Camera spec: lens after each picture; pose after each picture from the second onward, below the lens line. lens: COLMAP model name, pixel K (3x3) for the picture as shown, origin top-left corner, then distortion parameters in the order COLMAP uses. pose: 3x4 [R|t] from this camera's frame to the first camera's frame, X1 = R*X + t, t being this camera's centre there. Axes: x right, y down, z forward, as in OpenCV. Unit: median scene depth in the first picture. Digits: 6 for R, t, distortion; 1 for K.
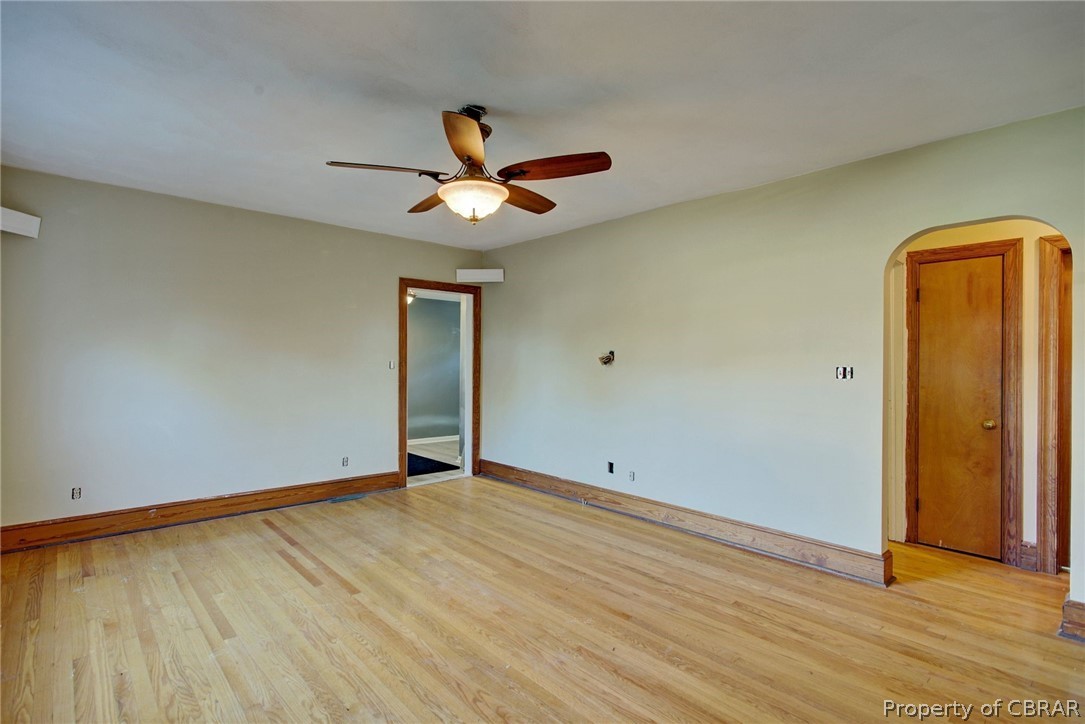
lens RADIAL K [[527.7, 0, 536.2], [0, 527.7, 362.8], [0, 0, 1]] dist [0.003540, 0.003335]
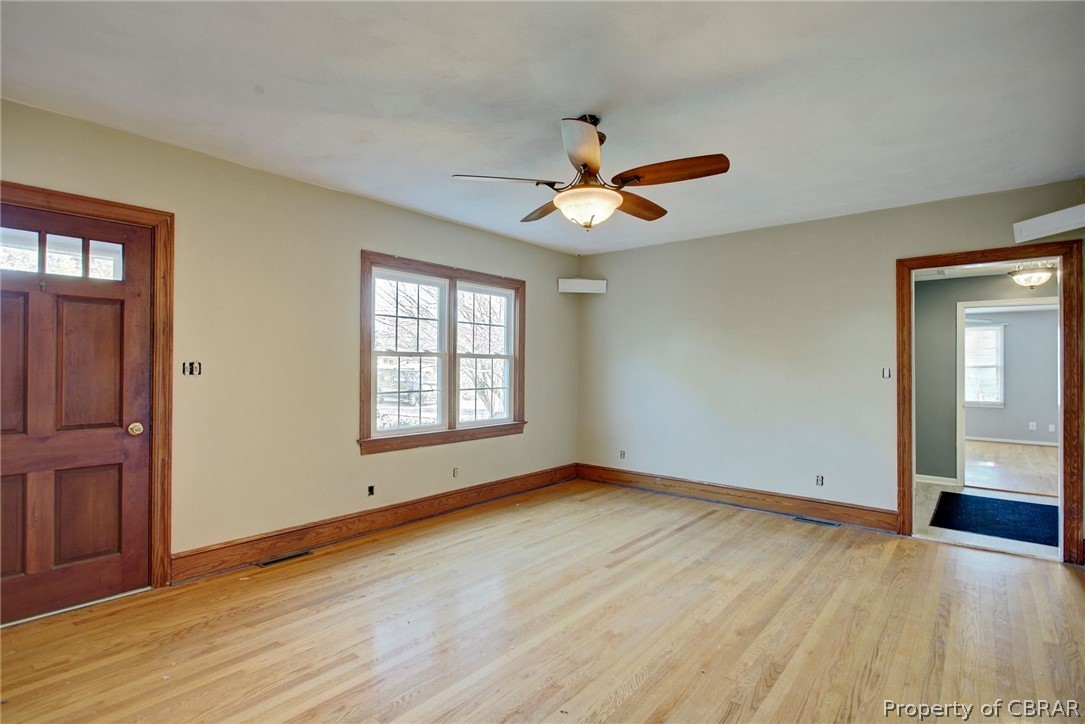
lens RADIAL K [[527.7, 0, 540.9], [0, 527.7, 363.6], [0, 0, 1]] dist [0.003540, 0.003335]
pose [[0.142662, -0.016548, -0.989633, 0.598320], [-0.003934, 0.999843, -0.017286, 0.007600], [0.989764, 0.006359, 0.142575, 0.521352]]
